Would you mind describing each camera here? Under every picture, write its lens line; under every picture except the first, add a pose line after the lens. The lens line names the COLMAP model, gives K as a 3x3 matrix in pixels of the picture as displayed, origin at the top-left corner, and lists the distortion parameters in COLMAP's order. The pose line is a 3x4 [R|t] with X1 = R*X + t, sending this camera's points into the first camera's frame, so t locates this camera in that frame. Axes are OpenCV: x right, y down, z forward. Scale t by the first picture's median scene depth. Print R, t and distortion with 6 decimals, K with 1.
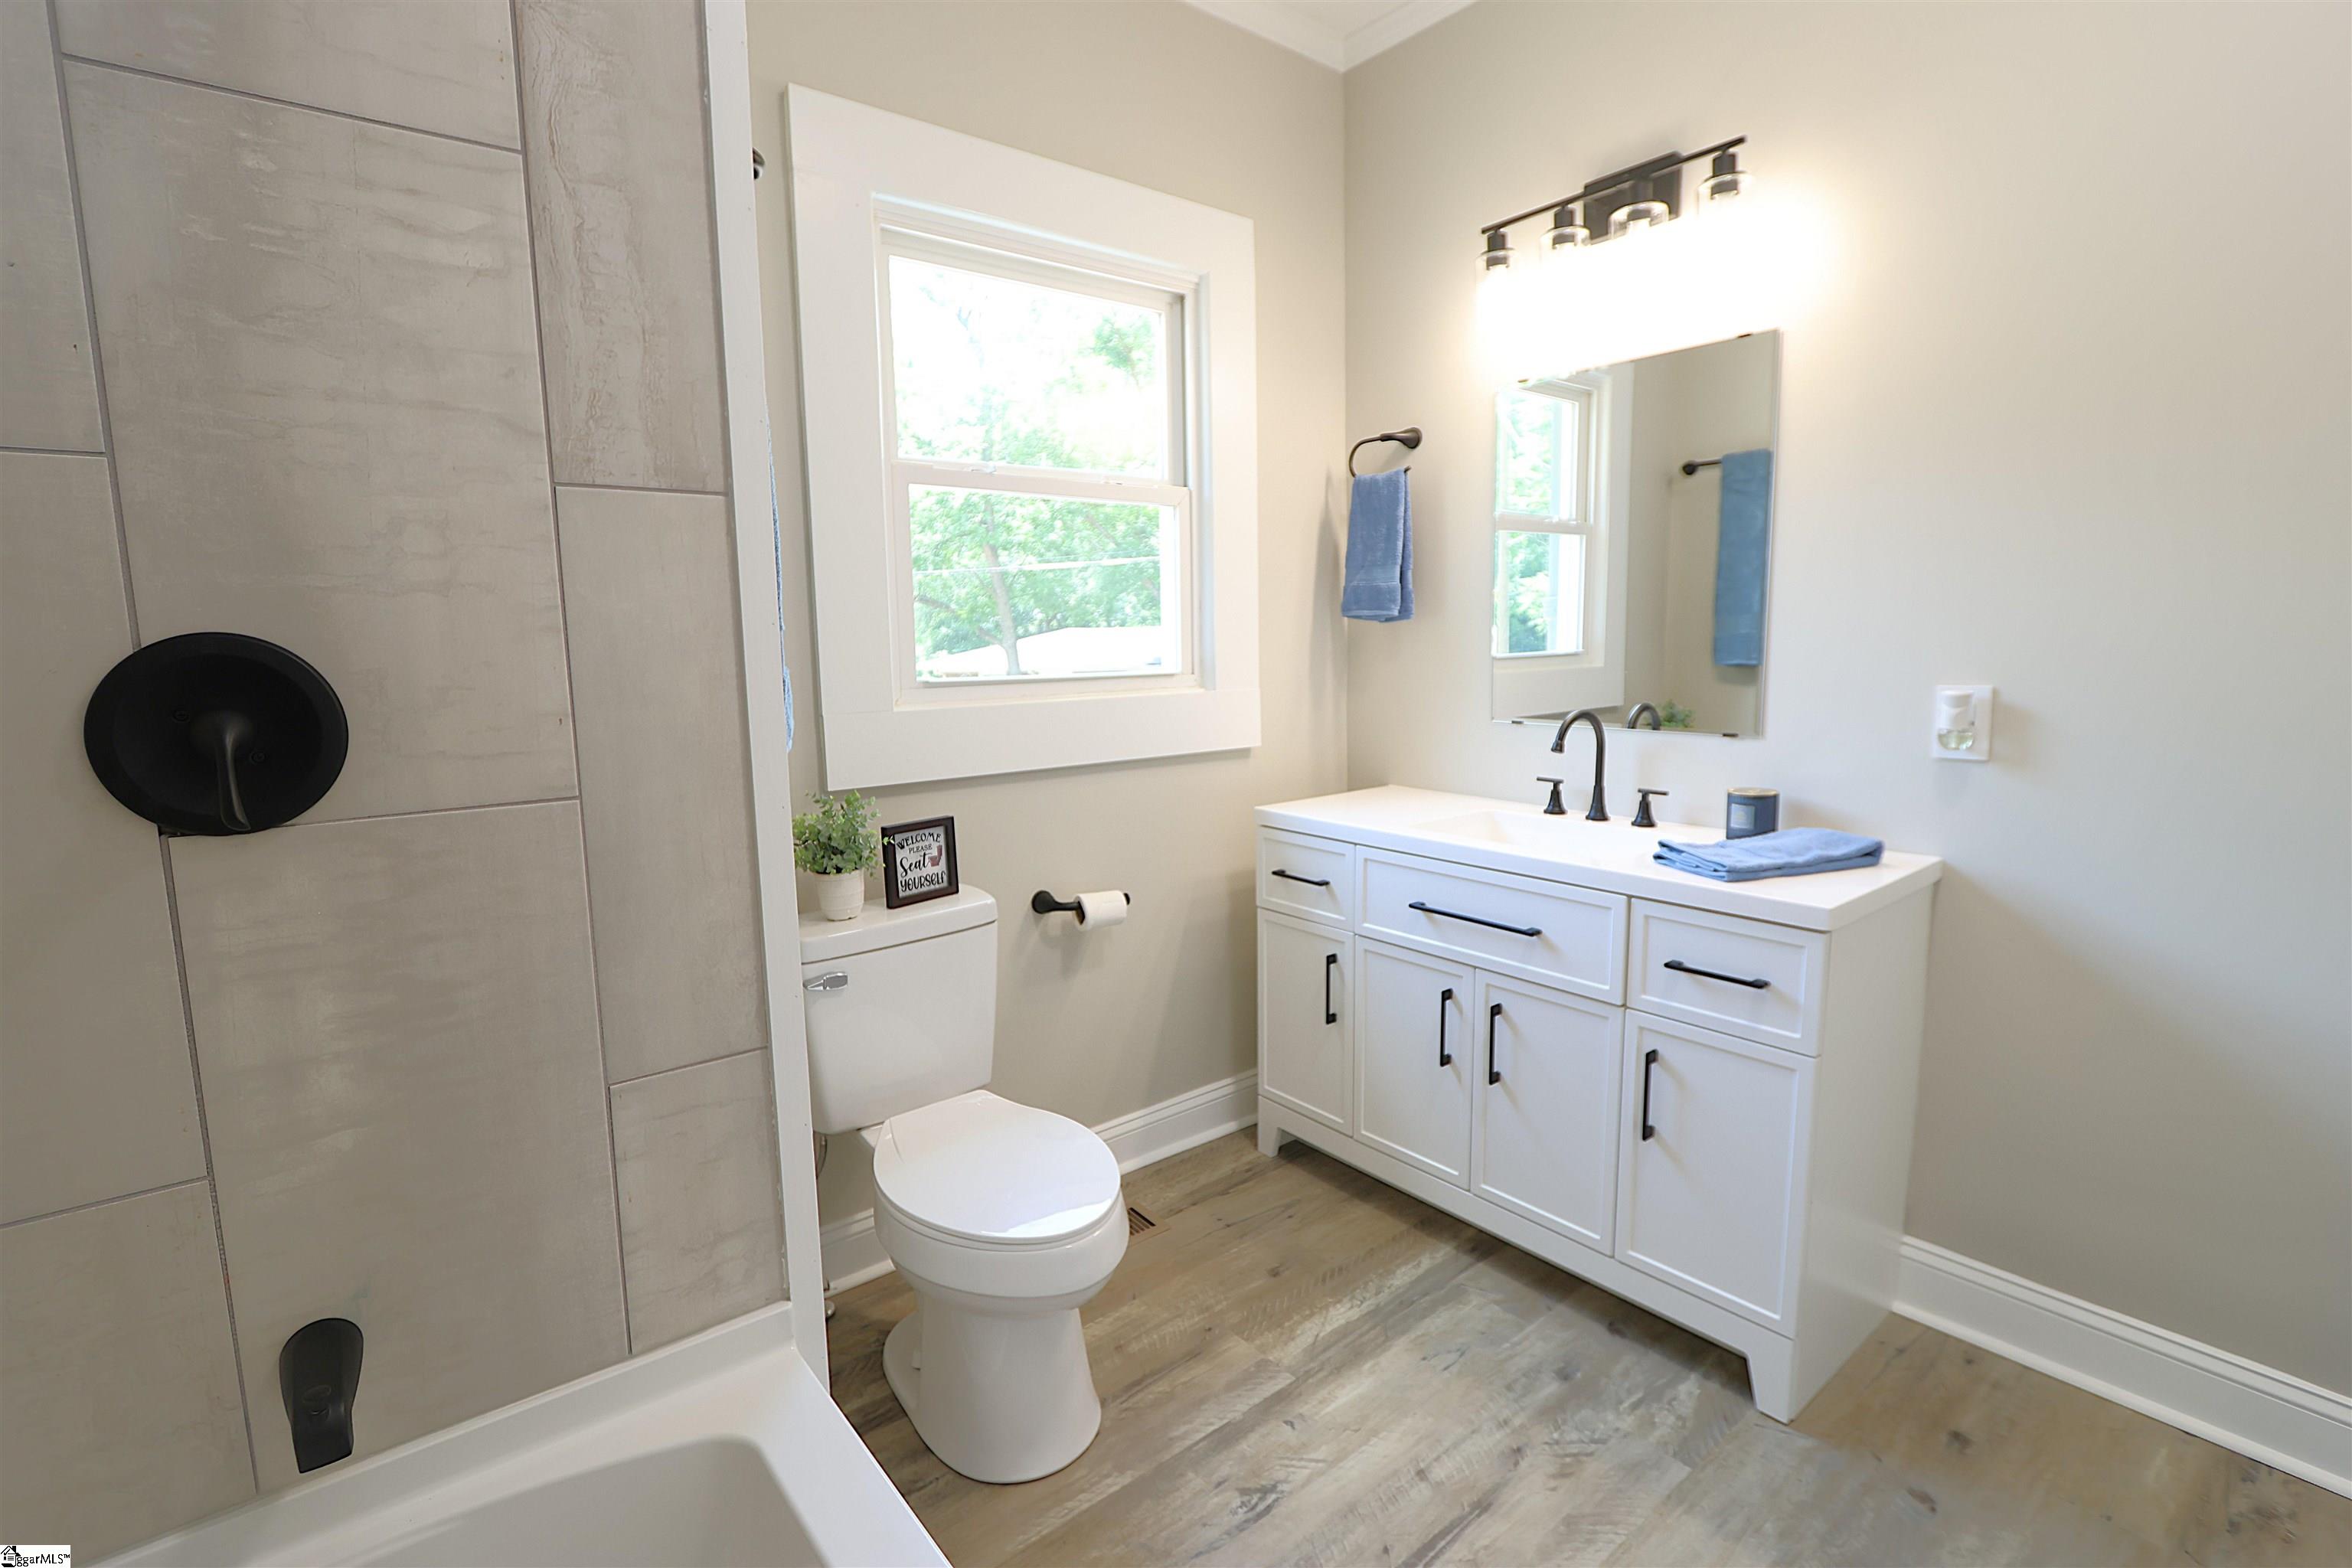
lens RADIAL K [[1075.6, 0, 1179.1], [0, 1075.6, 784.6], [0, 0, 1]] dist [-0.004326, -0.000487]
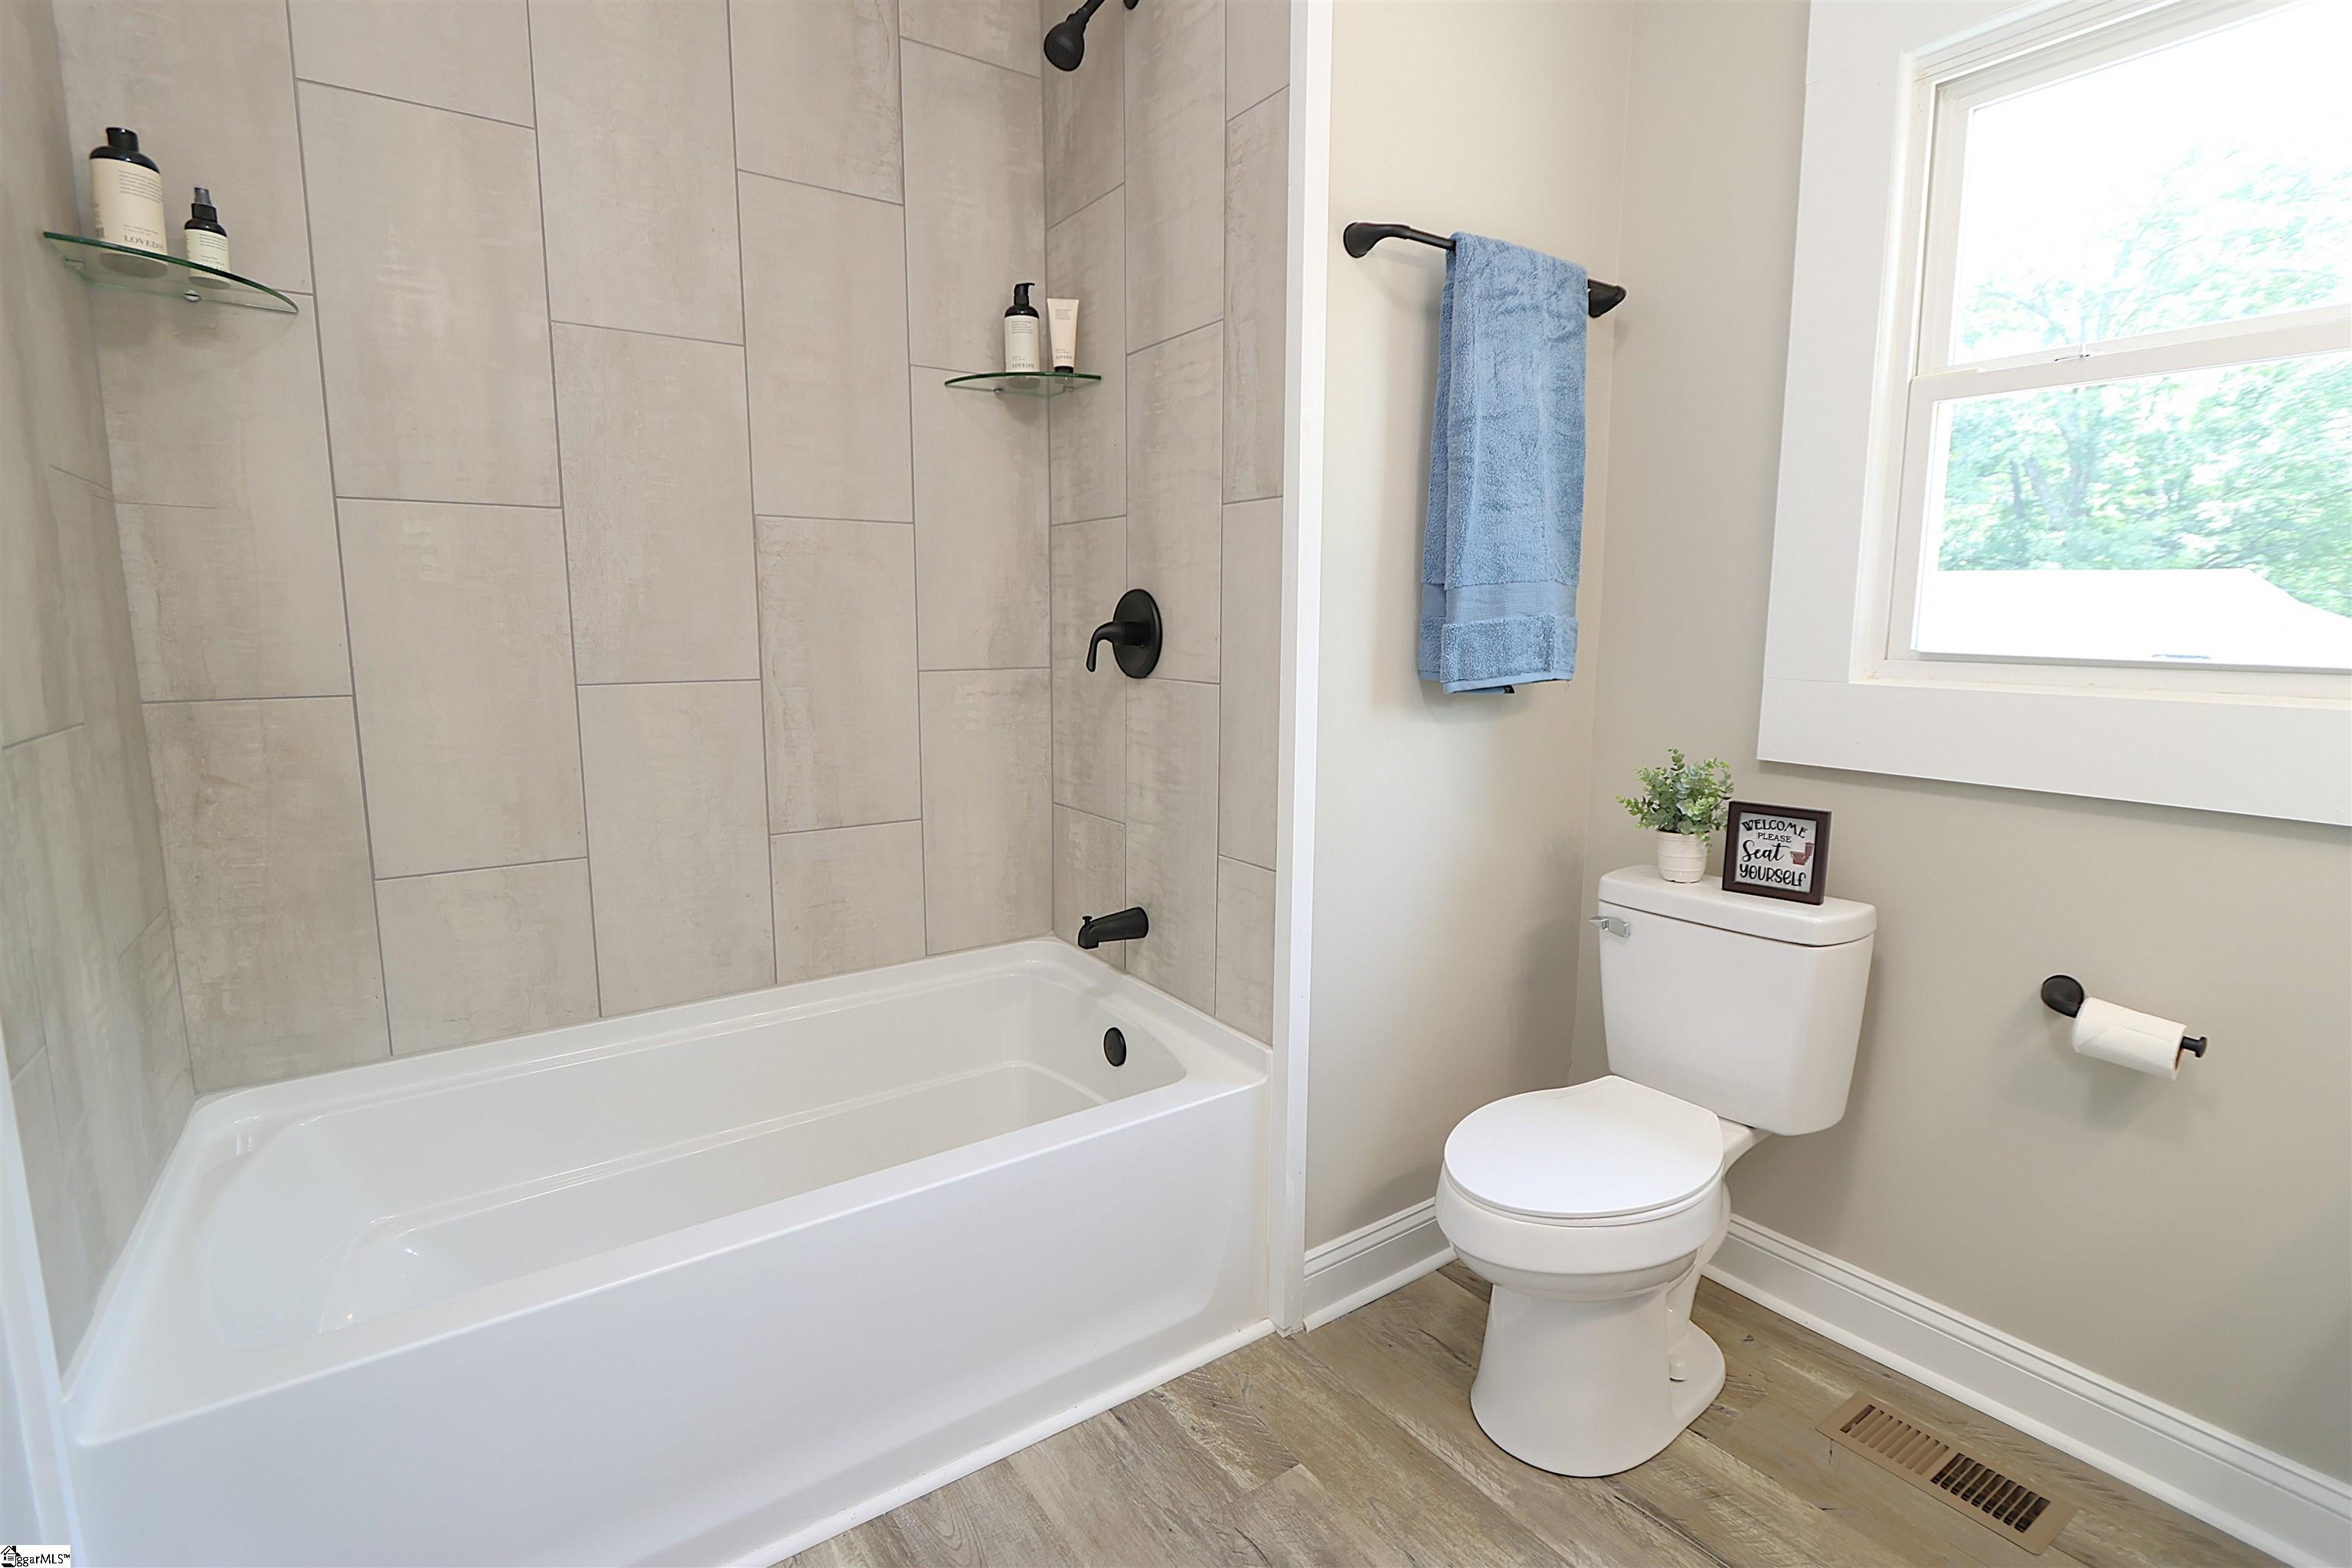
lens RADIAL K [[1075.6, 0, 1172.5], [0, 1075.6, 770.5], [0, 0, 1]] dist [-0.004326, -0.000487]
pose [[-0.051363, 0.167773, -0.984487, 0.778393], [-0.138295, 0.975095, 0.173388, -0.094500], [0.989058, 0.145056, -0.026882, 0.651344]]
